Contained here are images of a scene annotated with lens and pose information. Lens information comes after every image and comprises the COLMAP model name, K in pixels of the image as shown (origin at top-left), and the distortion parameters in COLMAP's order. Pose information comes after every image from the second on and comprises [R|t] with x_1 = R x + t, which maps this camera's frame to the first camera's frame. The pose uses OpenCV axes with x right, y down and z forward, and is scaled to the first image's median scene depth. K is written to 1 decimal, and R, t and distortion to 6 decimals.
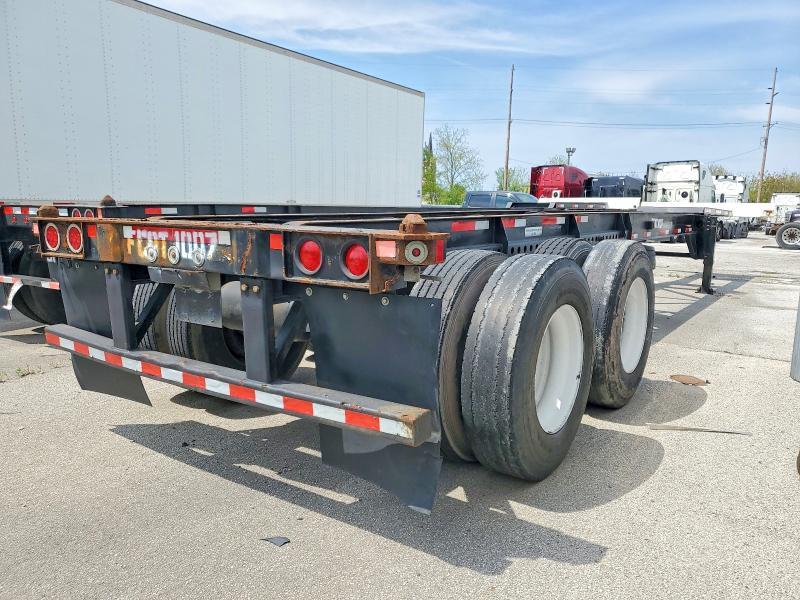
lens RADIAL K [[628.2, 0, 407.0], [0, 628.2, 304.4], [0, 0, 1]] dist [0.022496, 0.003557]
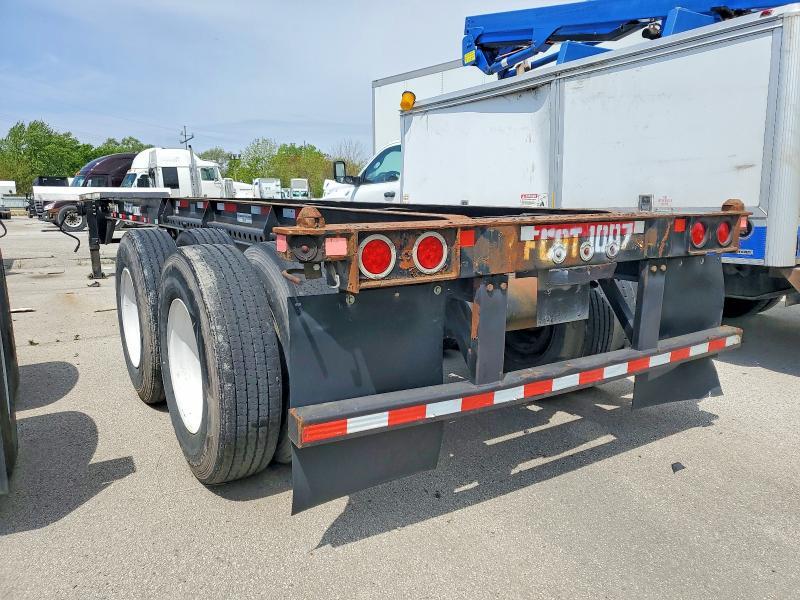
lens RADIAL K [[628.2, 0, 401.0], [0, 628.2, 296.0], [0, 0, 1]] dist [0.022496, 0.003557]
pose [[0.381090, -0.164243, 0.909832, -1.320947], [0.153322, 0.981695, 0.112996, -0.158614], [-0.911736, 0.096436, 0.399296, 0.862065]]
